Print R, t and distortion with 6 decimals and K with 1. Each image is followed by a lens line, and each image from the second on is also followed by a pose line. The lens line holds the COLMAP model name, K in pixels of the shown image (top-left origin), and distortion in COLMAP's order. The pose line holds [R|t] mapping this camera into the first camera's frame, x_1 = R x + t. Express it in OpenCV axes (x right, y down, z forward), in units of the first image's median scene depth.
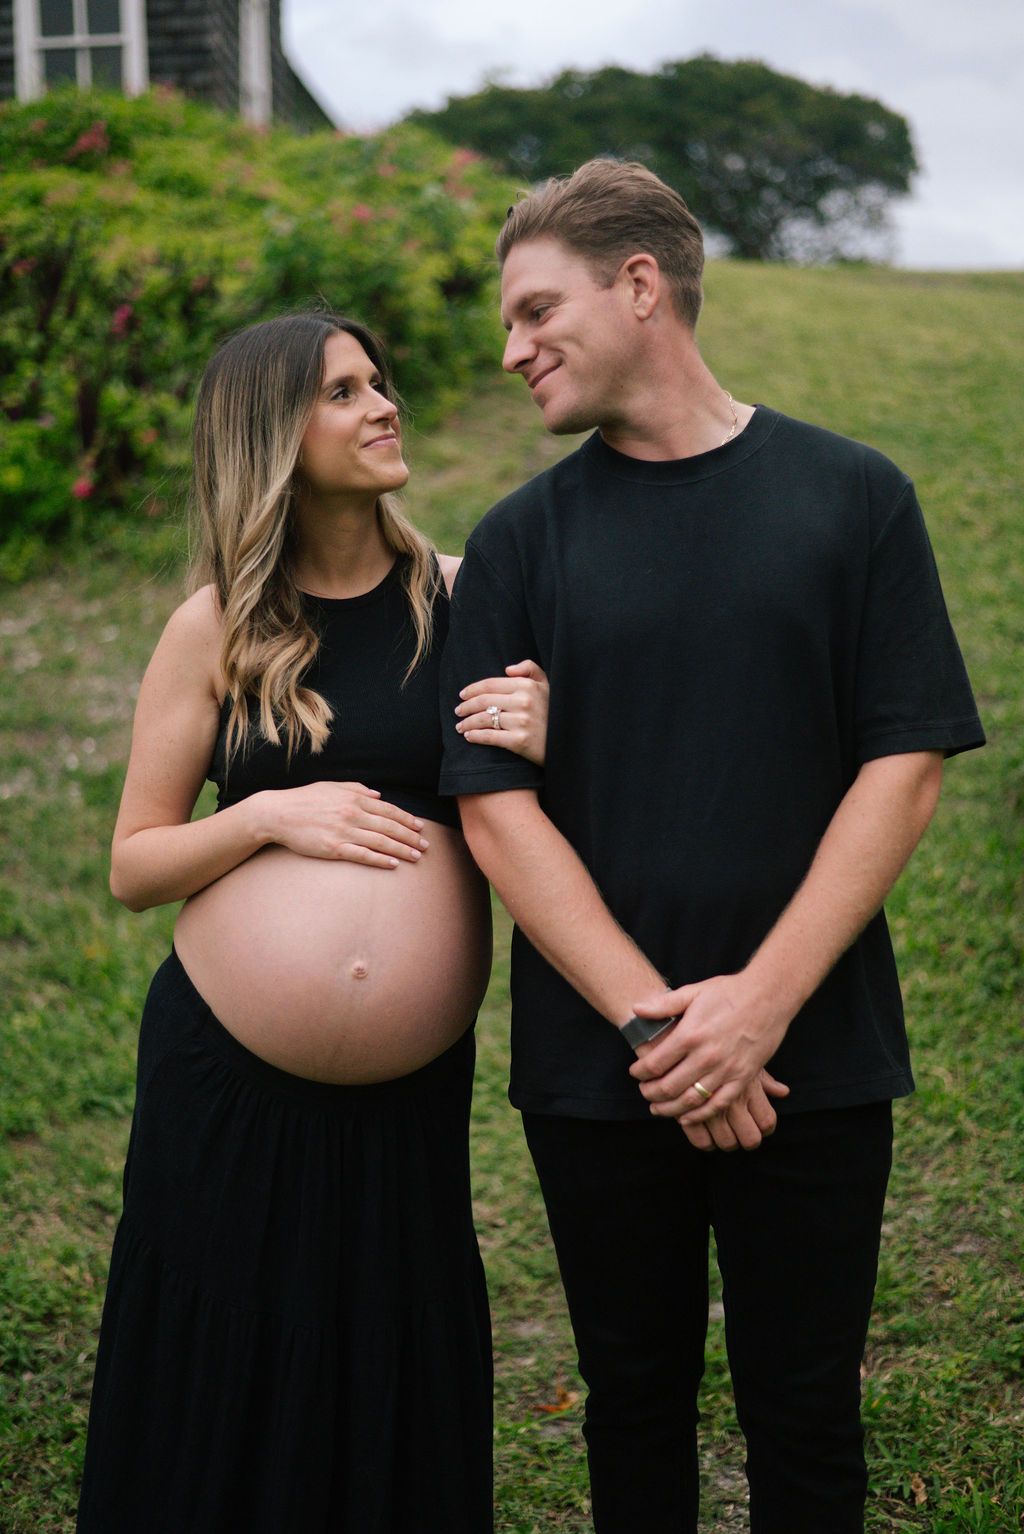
lens RADIAL K [[2288.7, 0, 512.0], [0, 2288.7, 767.0], [0, 0, 1]] dist [0.016719, -0.053737]
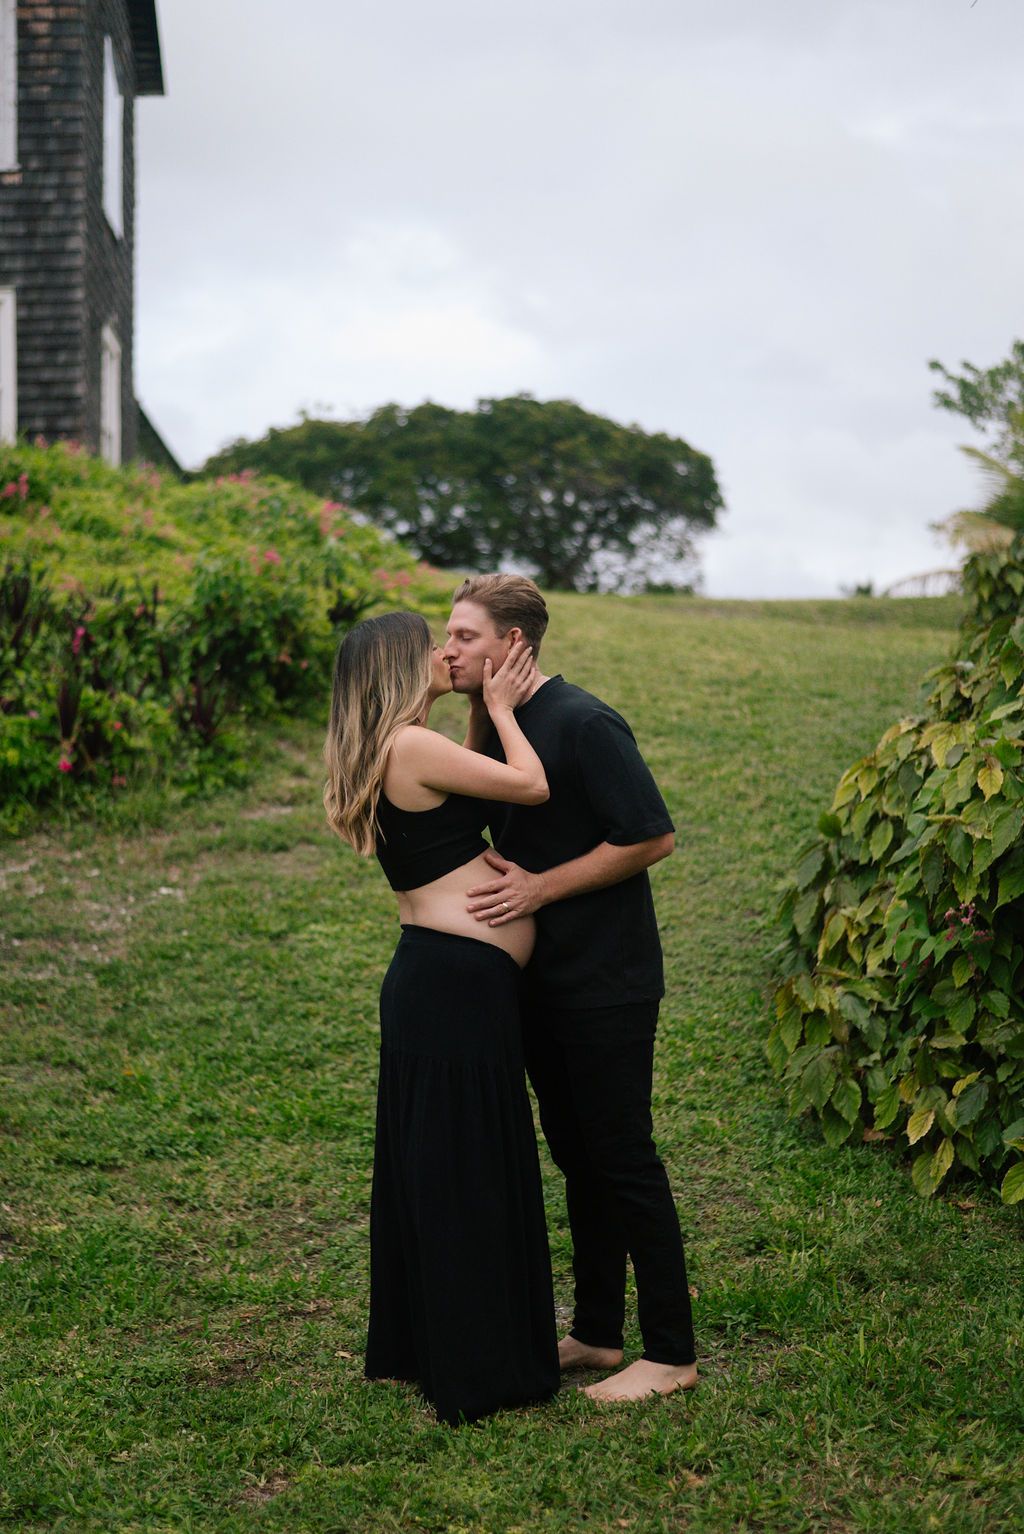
lens RADIAL K [[2283.0, 0, 506.5], [0, 2283.0, 734.0], [0, 0, 1]] dist [0.029596, -0.089331]
pose [[0.997001, 0.006103, 0.077142, -0.033306], [0.005723, 0.988340, -0.152155, 0.050359], [-0.077171, 0.152141, 0.985341, -0.251652]]
